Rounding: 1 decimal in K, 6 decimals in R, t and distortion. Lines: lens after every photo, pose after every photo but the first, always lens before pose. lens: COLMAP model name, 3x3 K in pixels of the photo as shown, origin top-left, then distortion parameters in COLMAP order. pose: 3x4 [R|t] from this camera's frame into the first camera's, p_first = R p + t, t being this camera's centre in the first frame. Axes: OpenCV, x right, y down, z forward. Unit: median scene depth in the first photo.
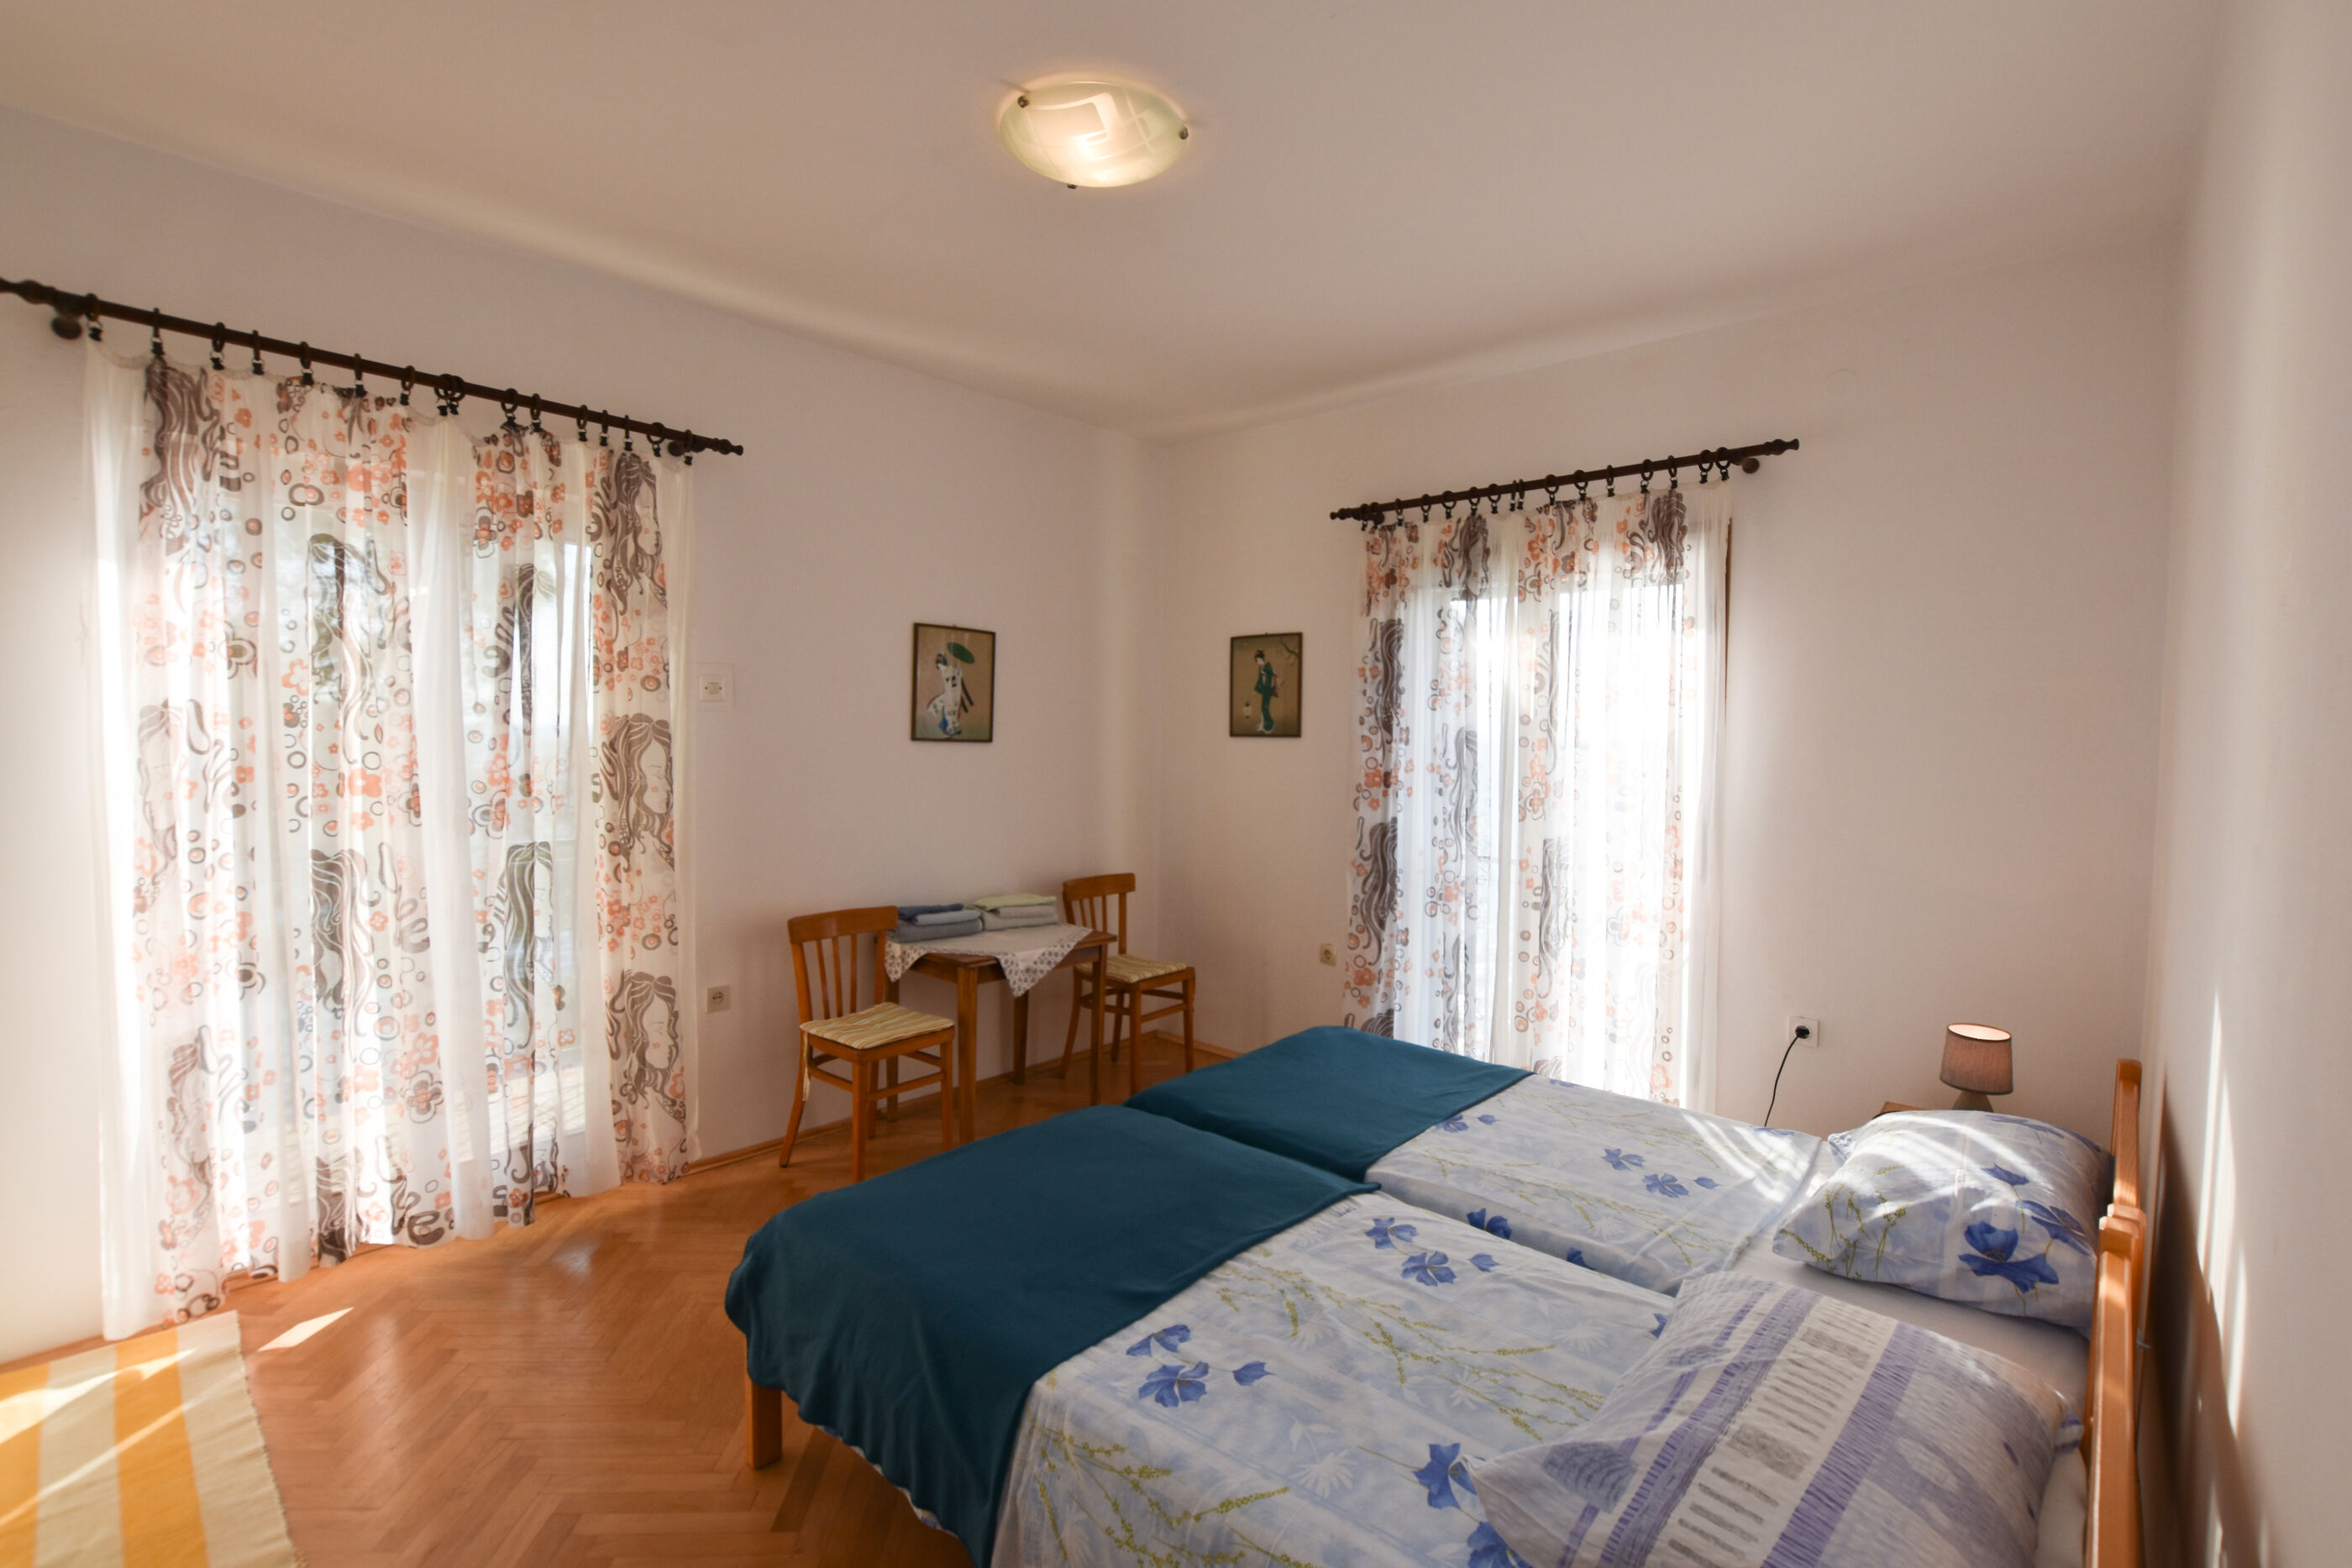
lens RADIAL K [[1062.7, 0, 1175.0], [0, 1062.7, 776.9], [0, 0, 1]] dist [-0.032144, 0.003938]
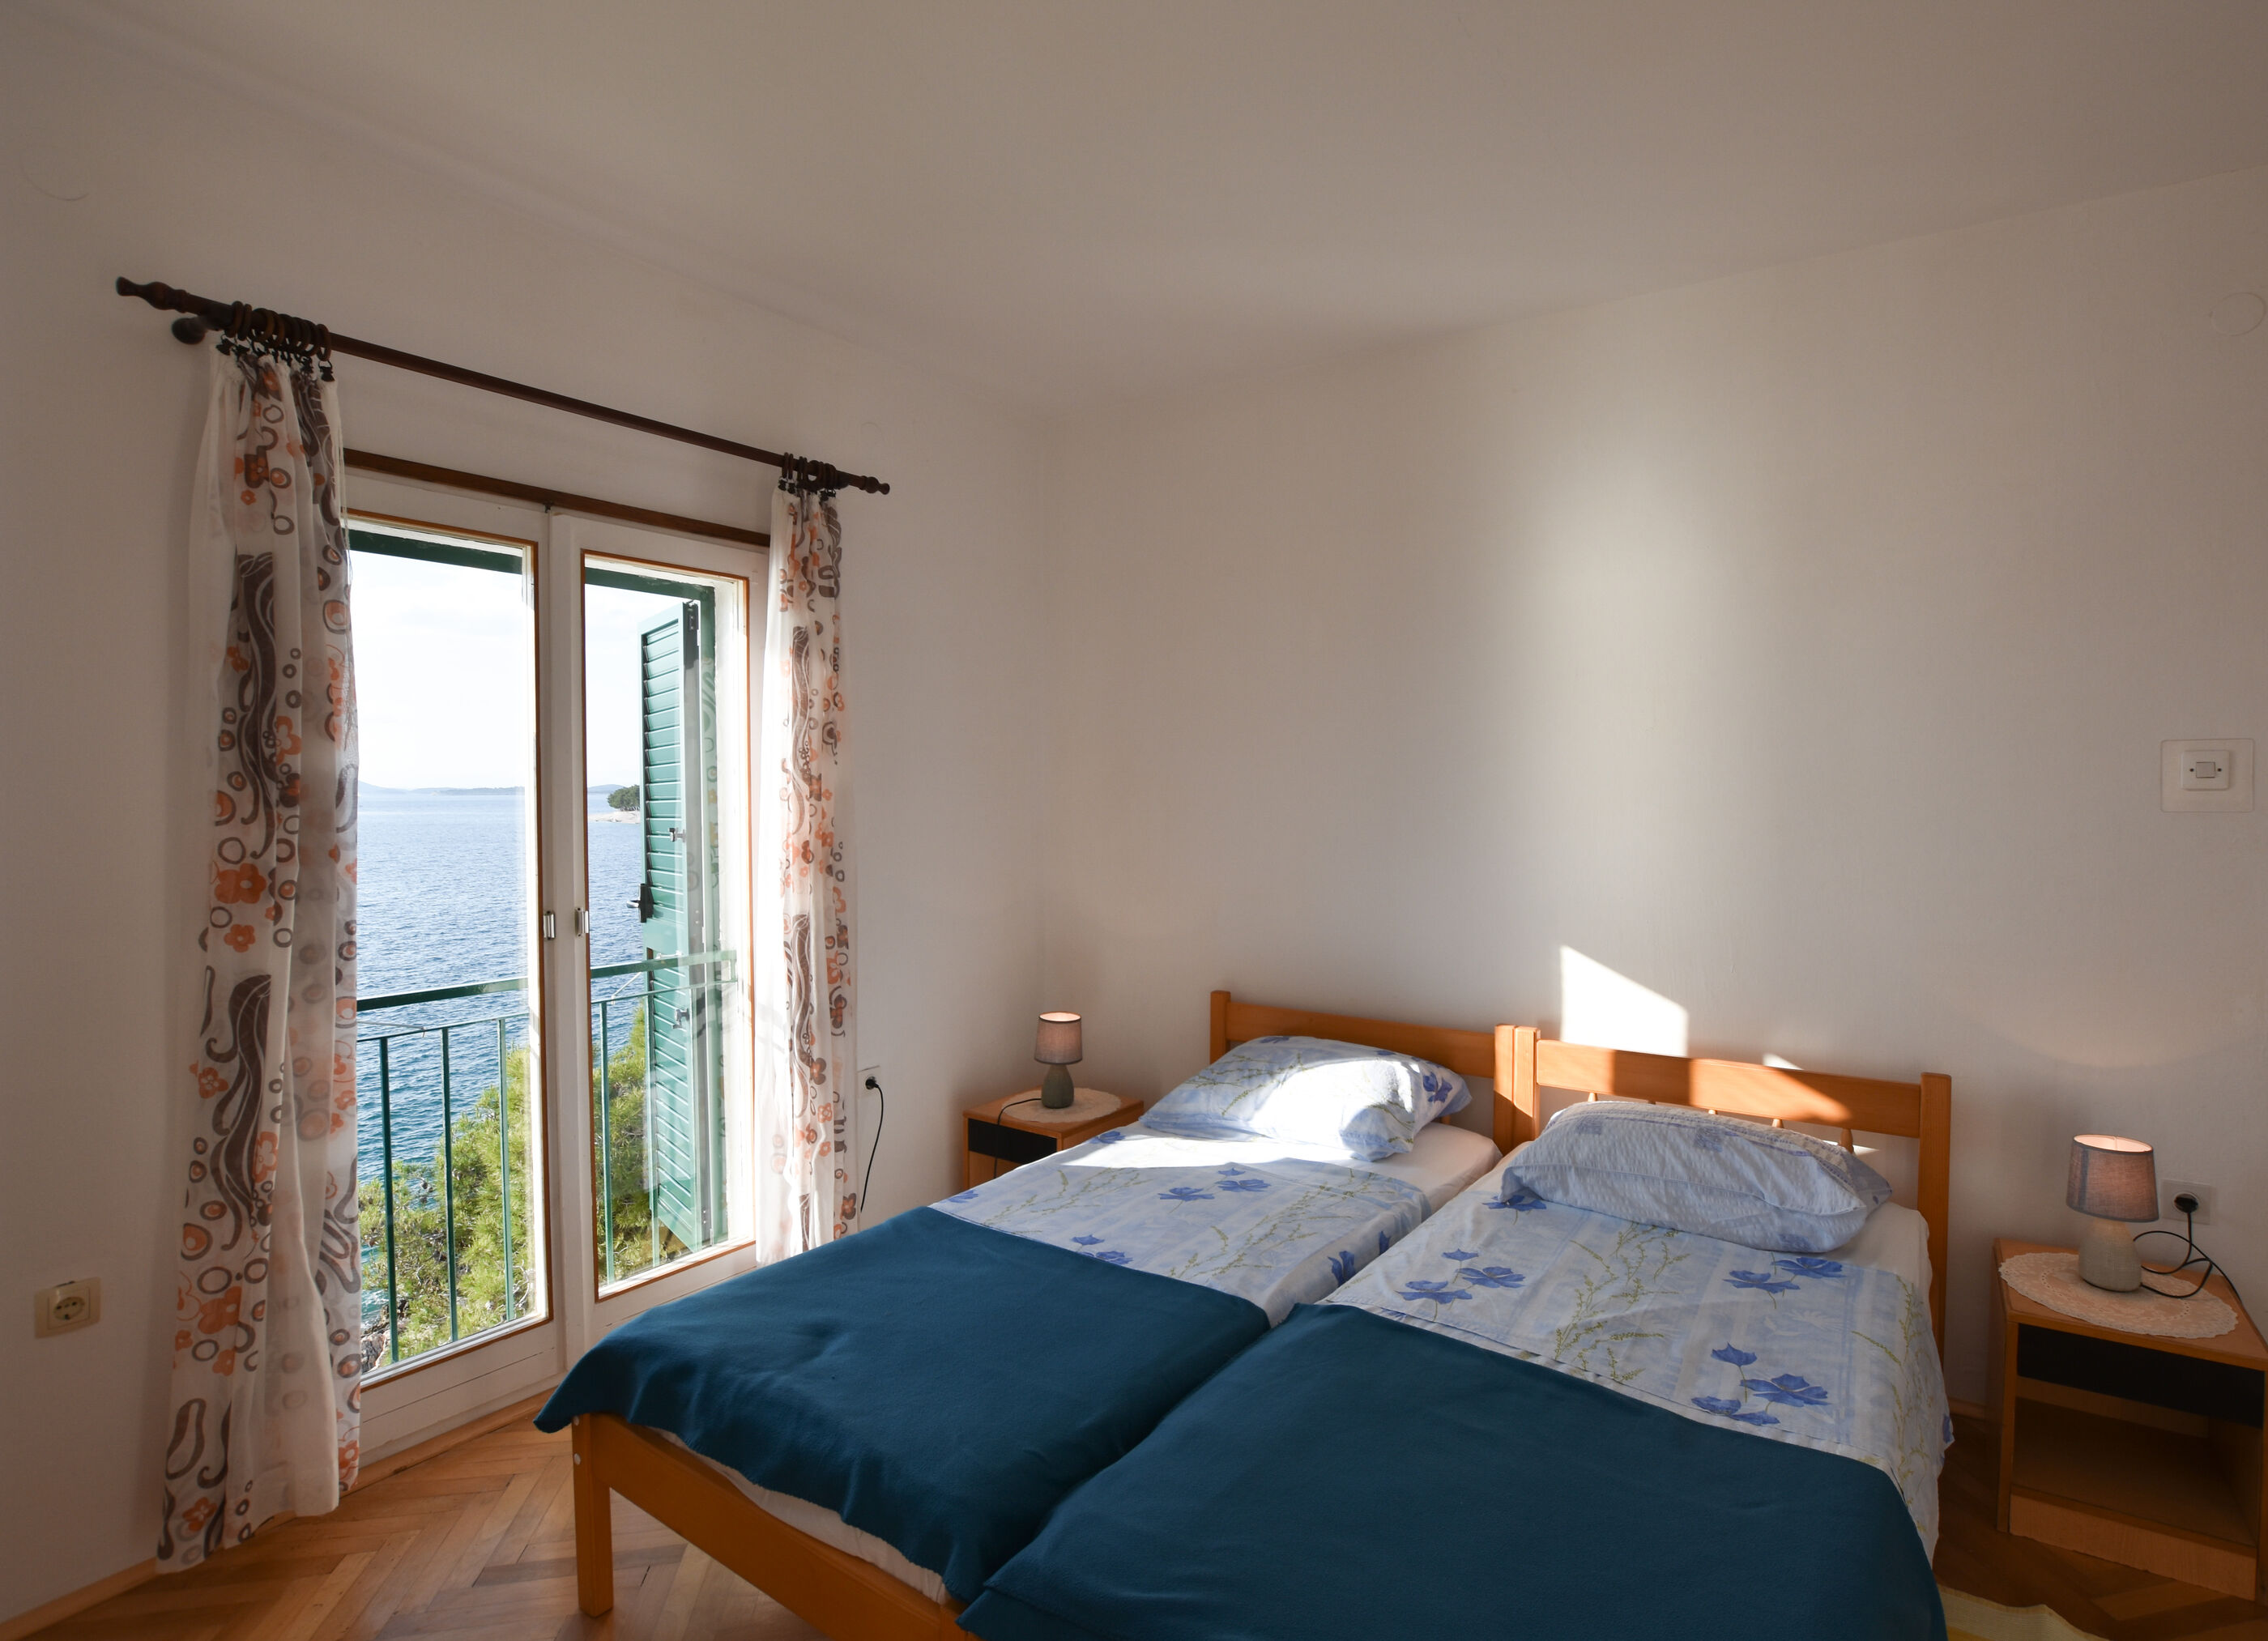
lens RADIAL K [[1107.8, 0, 1235.1], [0, 1107.8, 814.2], [0, 0, 1]] dist [-0.027431, 0.001215]
pose [[-0.163325, -0.036857, 0.985884, -0.448807], [0.038190, 0.998317, 0.043648, -0.039925], [-0.985833, 0.044780, -0.161643, 0.775973]]
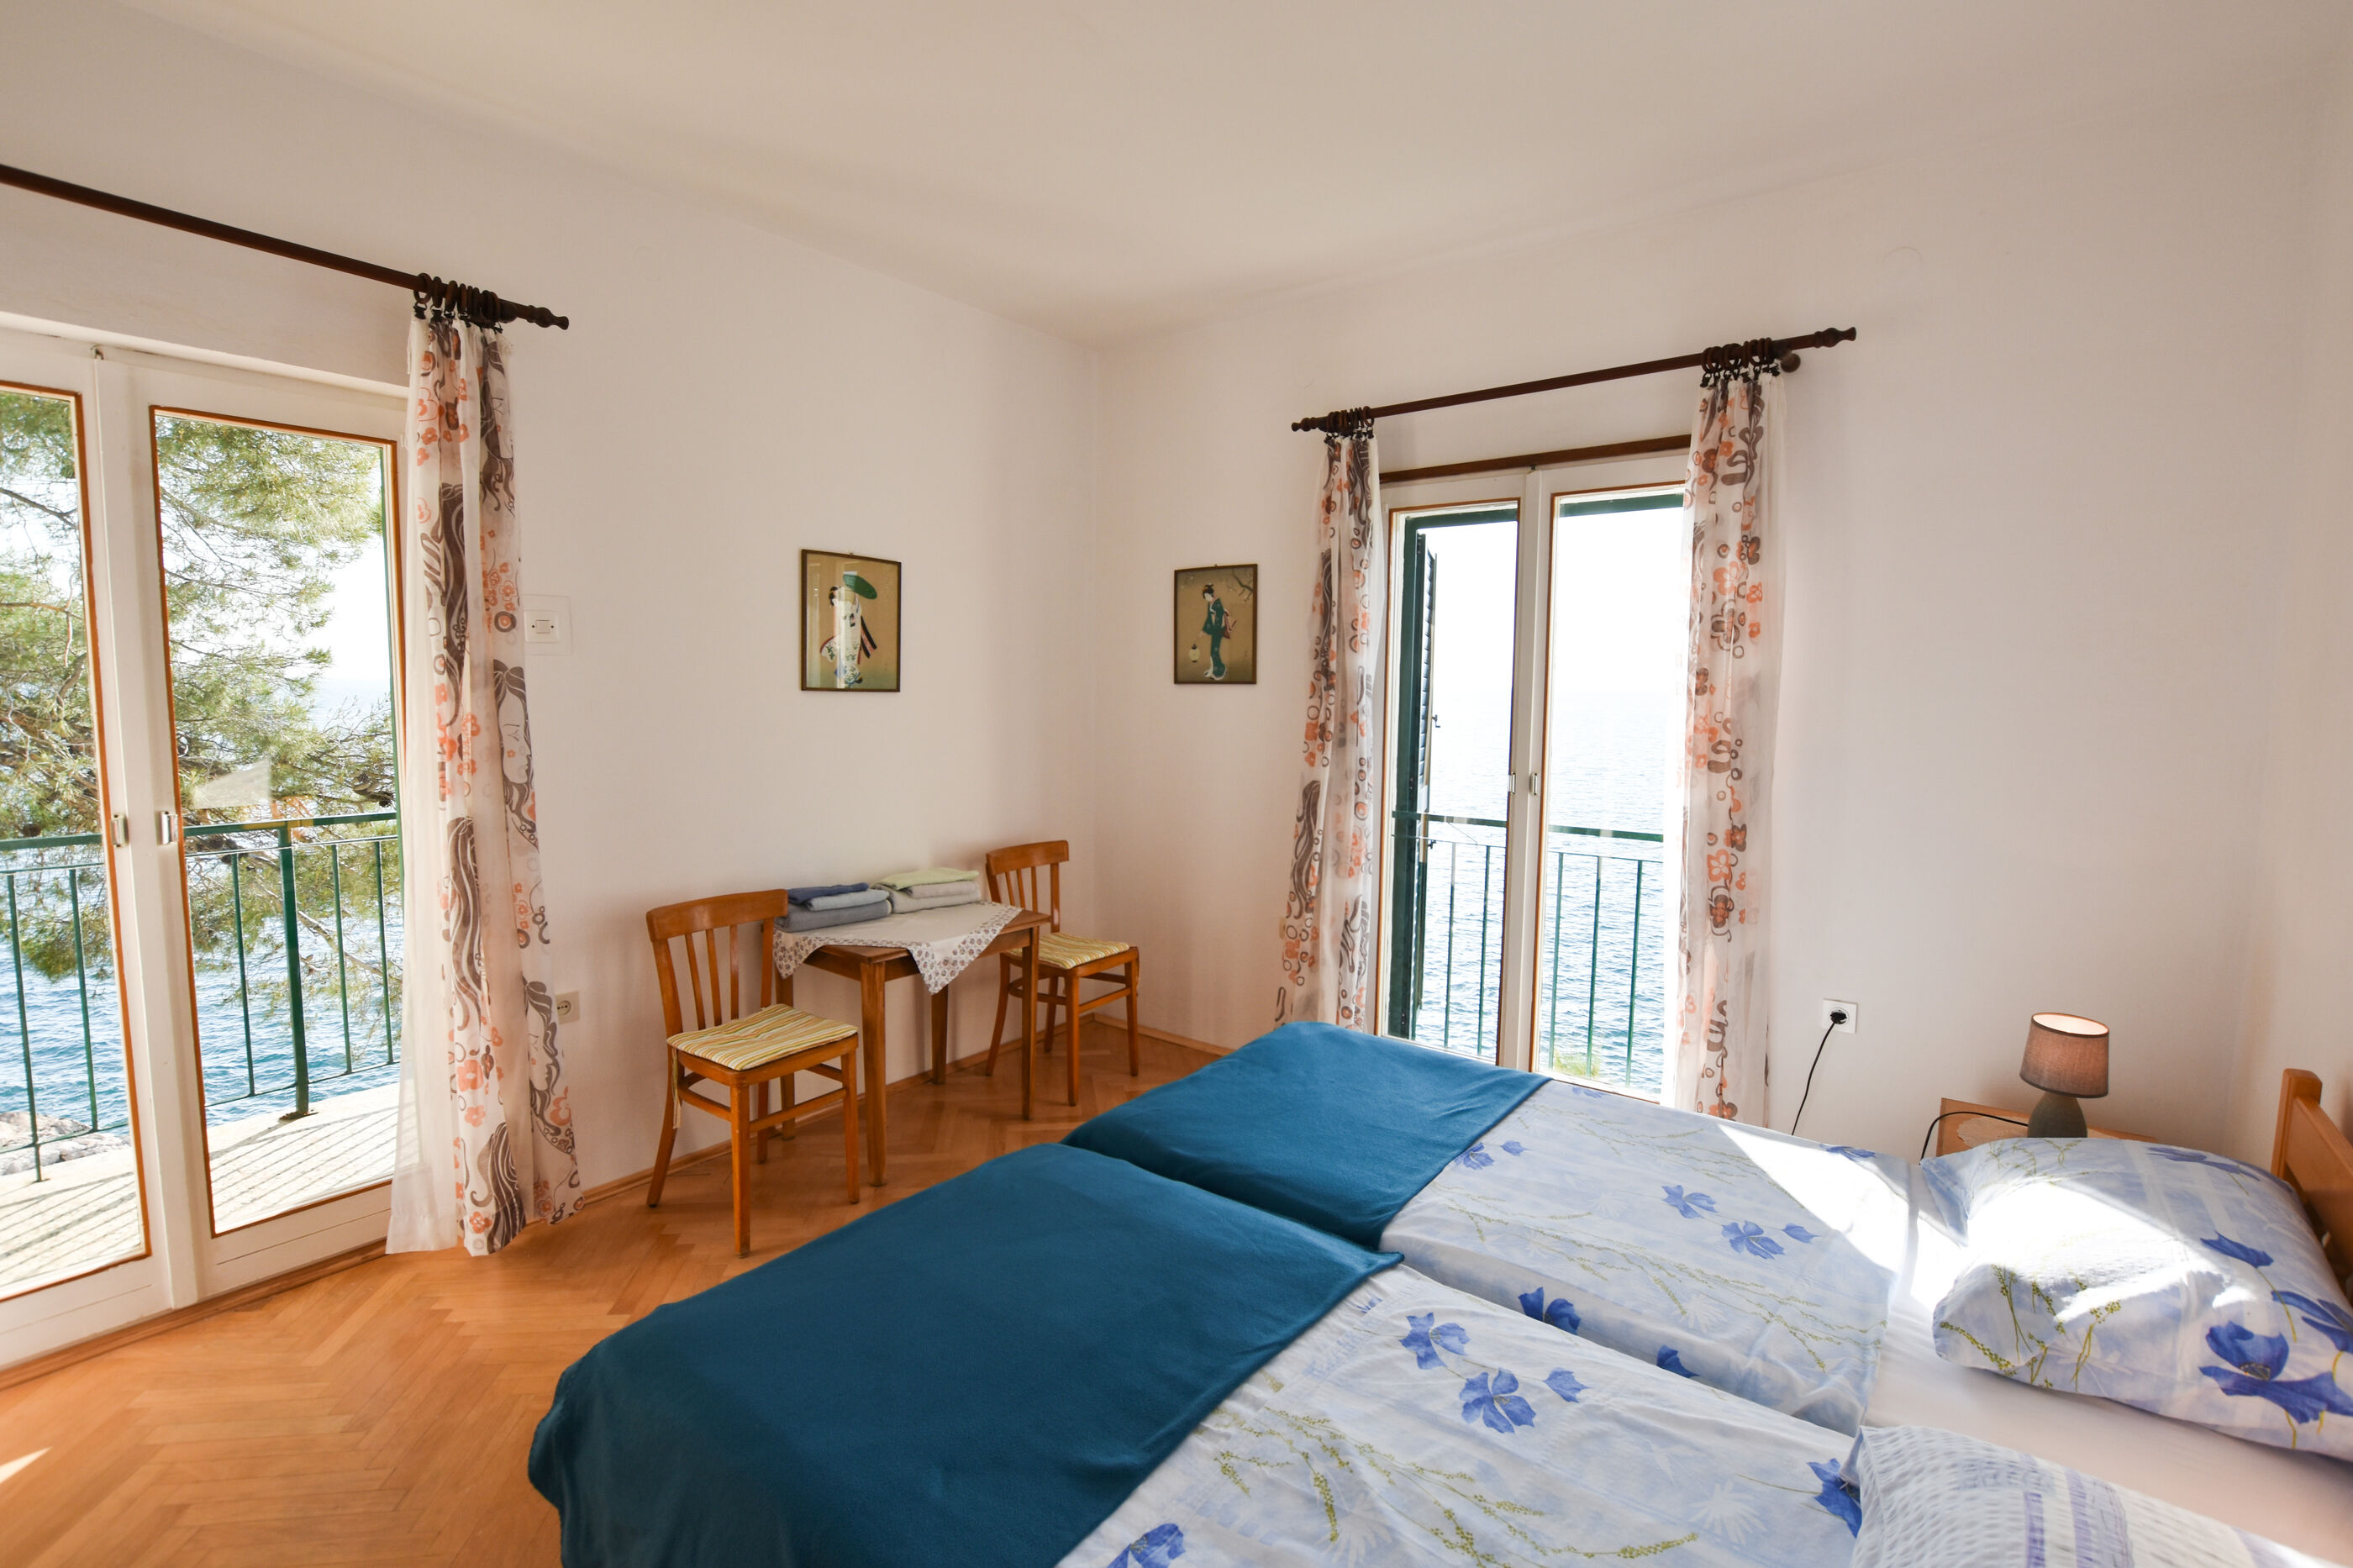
lens RADIAL K [[1063.2, 0, 1175.5], [0, 1063.2, 776.9], [0, 0, 1]] dist [-0.032144, 0.003938]
pose [[0.997296, -0.011785, 0.072543, -0.017215], [0.008331, 0.998826, 0.047726, -0.004167], [-0.073021, -0.046993, 0.996223, 0.165072]]
